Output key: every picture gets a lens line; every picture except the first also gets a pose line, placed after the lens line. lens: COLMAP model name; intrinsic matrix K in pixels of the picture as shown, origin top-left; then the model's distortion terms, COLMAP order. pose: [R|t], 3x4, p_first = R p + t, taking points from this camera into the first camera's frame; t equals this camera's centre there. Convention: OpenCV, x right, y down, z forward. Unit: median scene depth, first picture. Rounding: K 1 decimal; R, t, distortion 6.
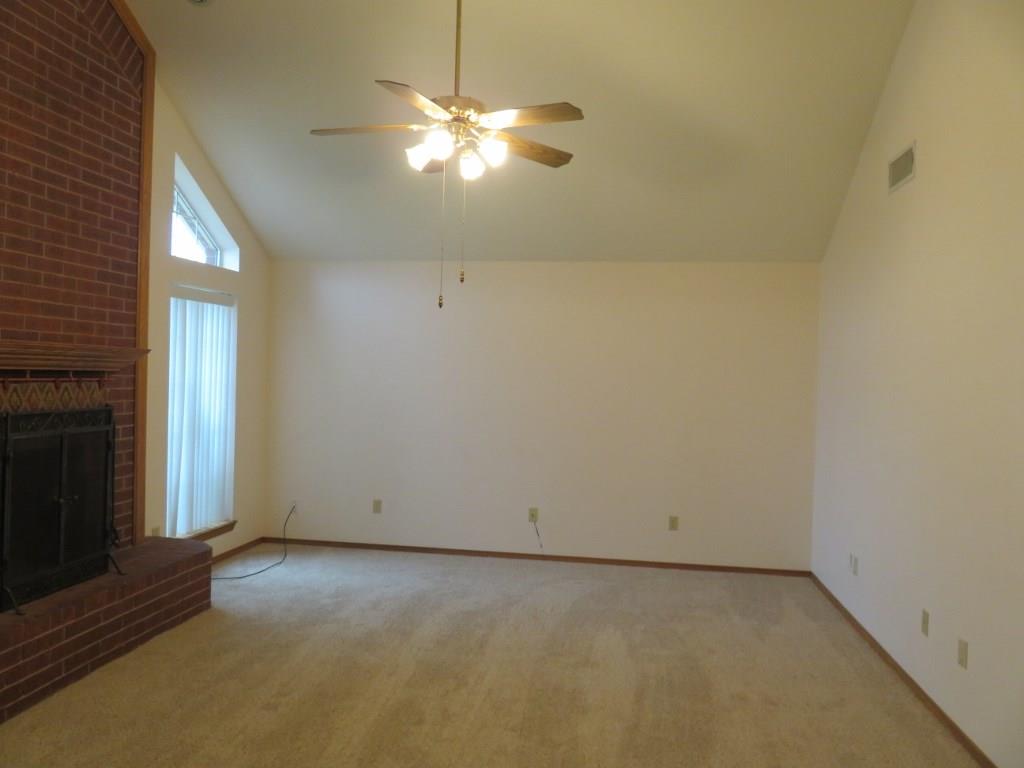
lens RADIAL K [[765.6, 0, 507.7], [0, 765.6, 383.3], [0, 0, 1]] dist [-0.018585, 0.003135]
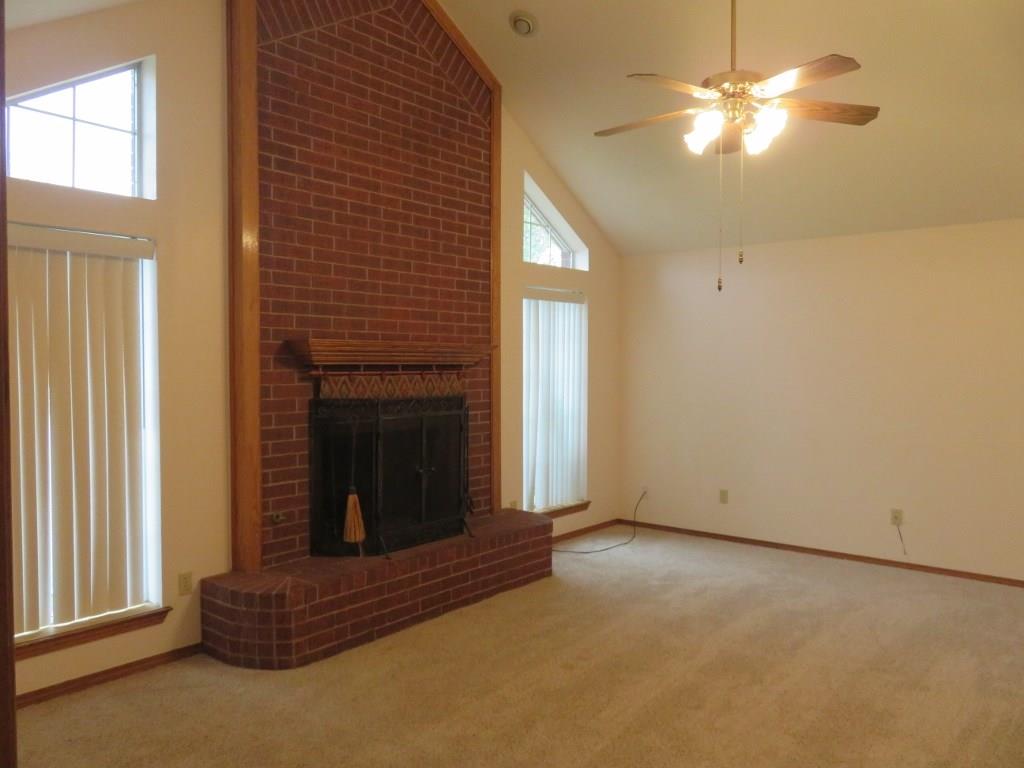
lens RADIAL K [[765.6, 0, 509.9], [0, 765.6, 386.2], [0, 0, 1]] dist [-0.018585, 0.003135]
pose [[0.855707, -0.008433, -0.517392, 0.158895], [0.014528, 0.999865, 0.007731, 0.009613], [0.517256, -0.014132, 0.855714, 0.019312]]
